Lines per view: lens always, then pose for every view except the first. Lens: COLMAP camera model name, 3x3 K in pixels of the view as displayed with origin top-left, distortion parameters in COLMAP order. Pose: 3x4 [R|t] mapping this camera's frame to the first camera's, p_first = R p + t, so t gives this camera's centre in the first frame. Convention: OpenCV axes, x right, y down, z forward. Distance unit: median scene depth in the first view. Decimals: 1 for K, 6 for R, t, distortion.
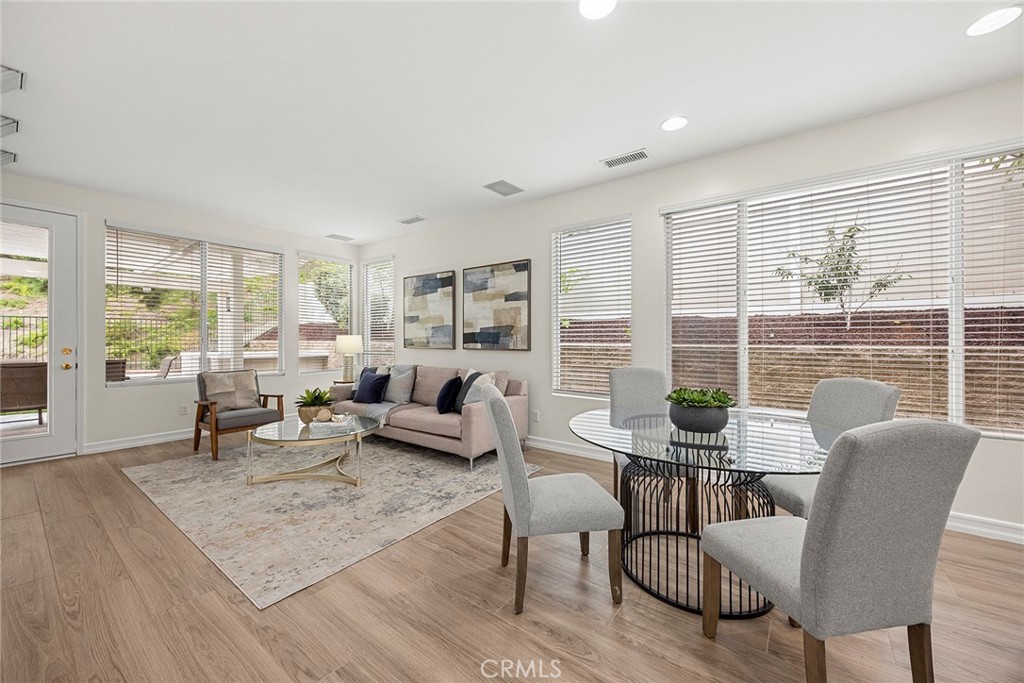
lens RADIAL K [[393.6, 0, 516.7], [0, 393.6, 343.3], [0, 0, 1]] dist [-0.000479, -0.001624]
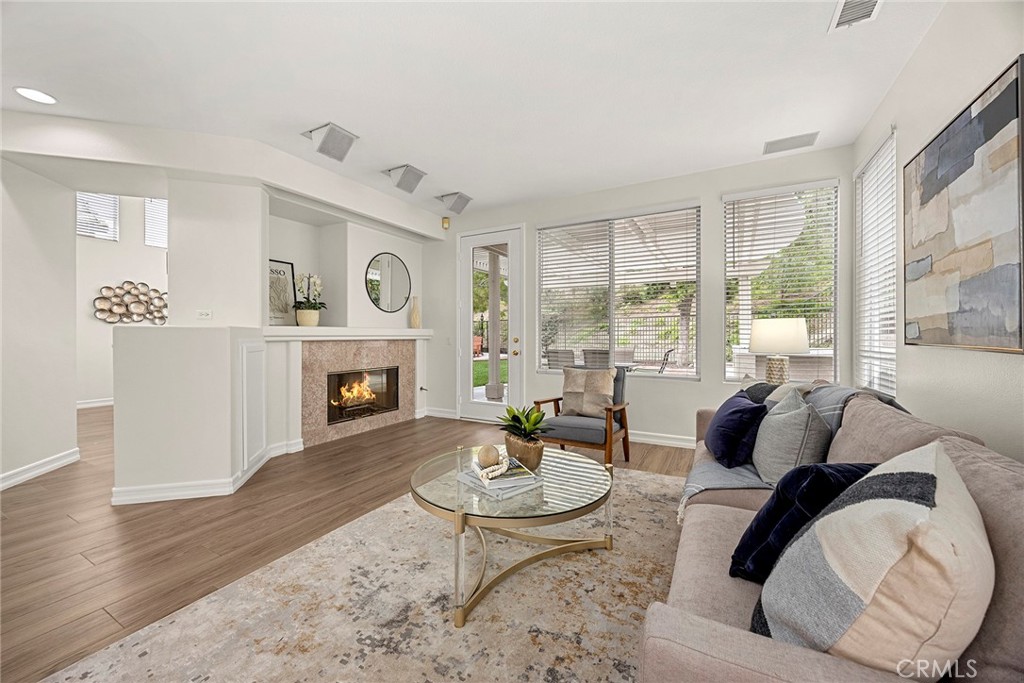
lens RADIAL K [[393.6, 0, 505.6], [0, 393.6, 338.3], [0, 0, 1]] dist [-0.000479, -0.001624]
pose [[0.139513, 0.004944, -0.990208, 0.056595], [-0.007771, 0.999962, 0.003898, 0.007216], [0.990190, 0.007151, 0.139546, 0.664796]]
